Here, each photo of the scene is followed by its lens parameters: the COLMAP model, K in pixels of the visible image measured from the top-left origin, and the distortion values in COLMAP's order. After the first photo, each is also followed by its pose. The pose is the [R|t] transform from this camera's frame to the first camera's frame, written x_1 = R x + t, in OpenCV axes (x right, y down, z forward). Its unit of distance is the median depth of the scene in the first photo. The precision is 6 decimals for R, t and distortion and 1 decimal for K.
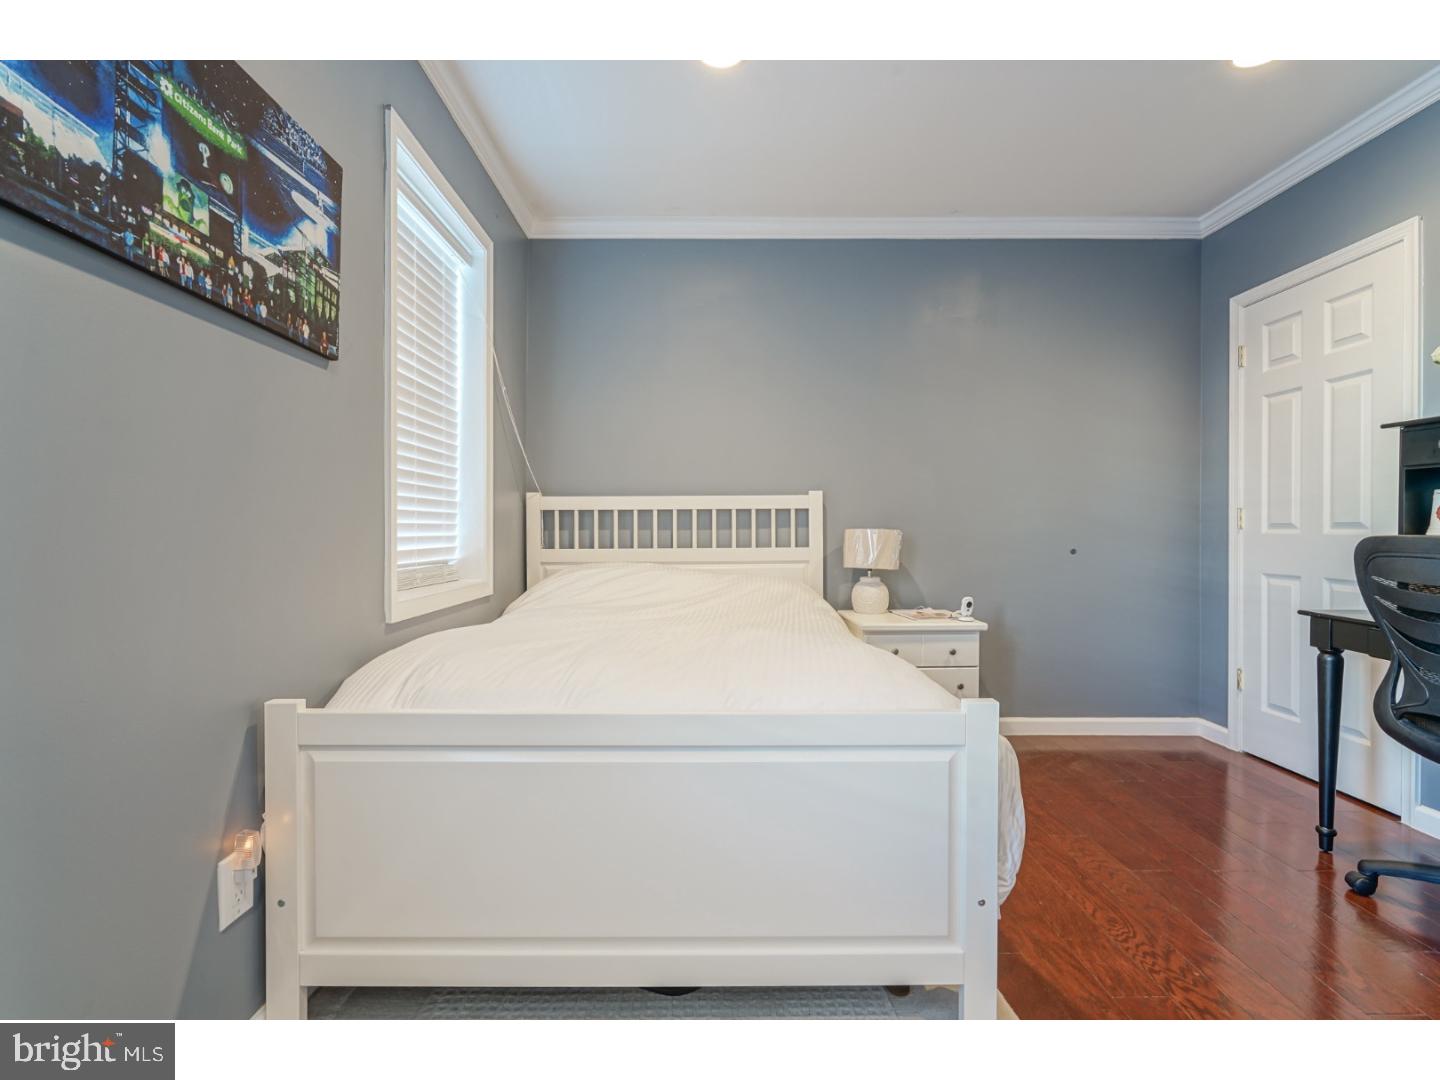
lens RADIAL K [[655.3, 0, 723.7], [0, 655.3, 535.4], [0, 0, 1]] dist [-0.004390, 0.001801]
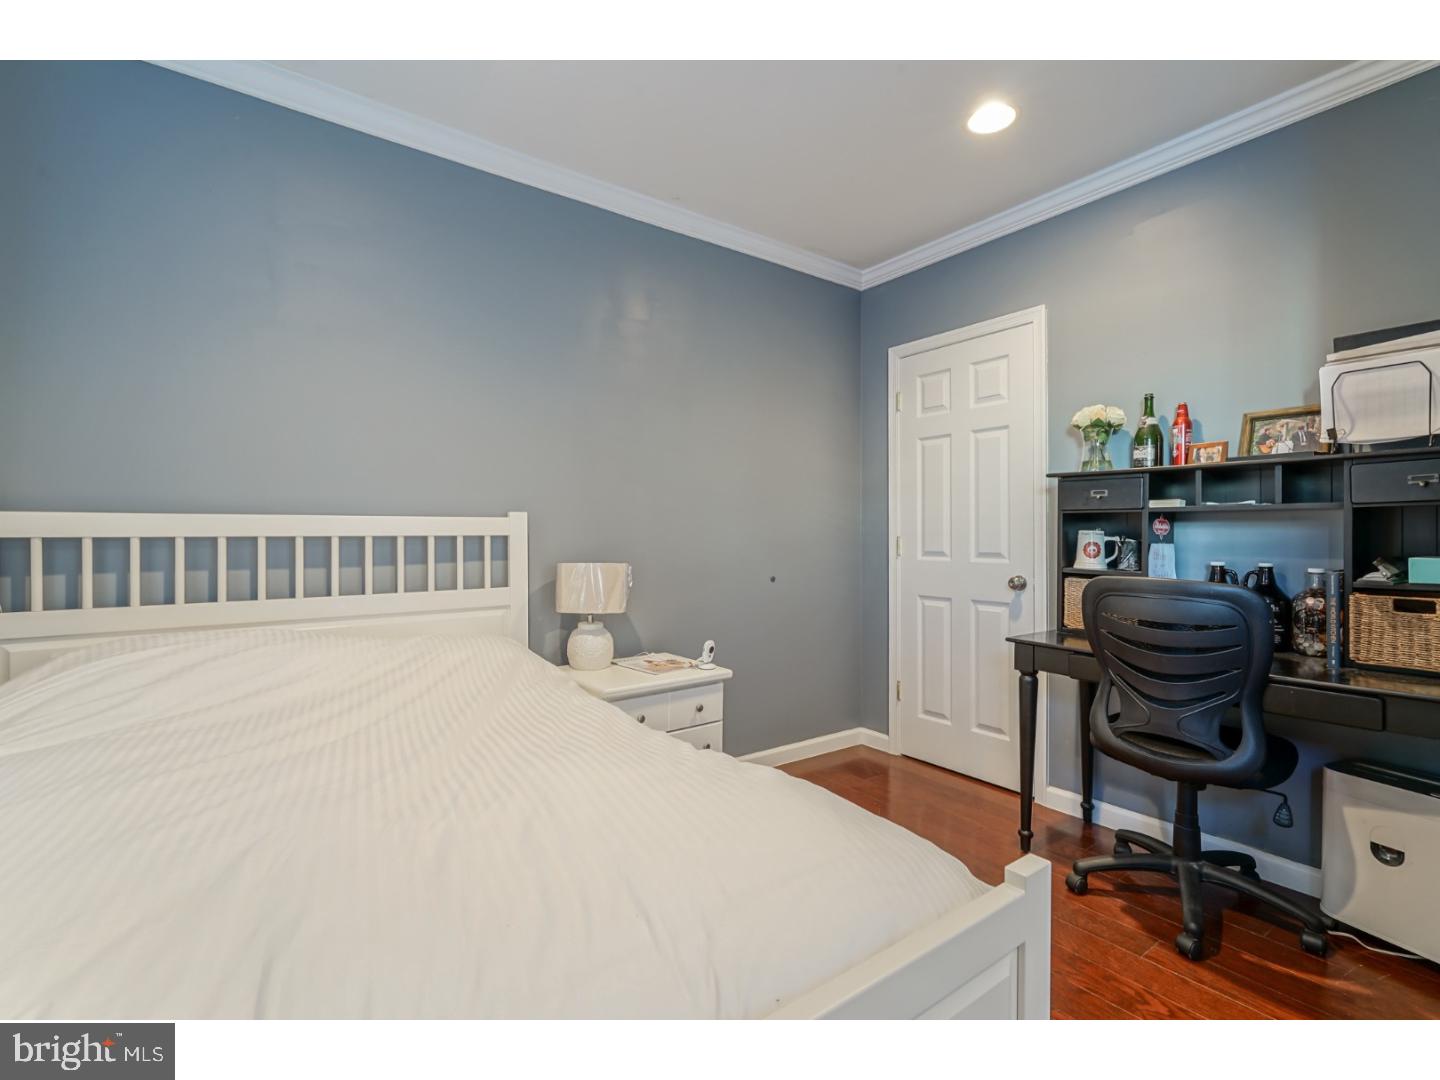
lens RADIAL K [[655.3, 0, 713.2], [0, 655.3, 536.3], [0, 0, 1]] dist [-0.004390, 0.001801]
pose [[0.820598, 0.001867, 0.571503, -0.115362], [0.003402, 0.999961, -0.008151, -0.036084], [-0.571495, 0.008633, 0.820560, 0.273619]]
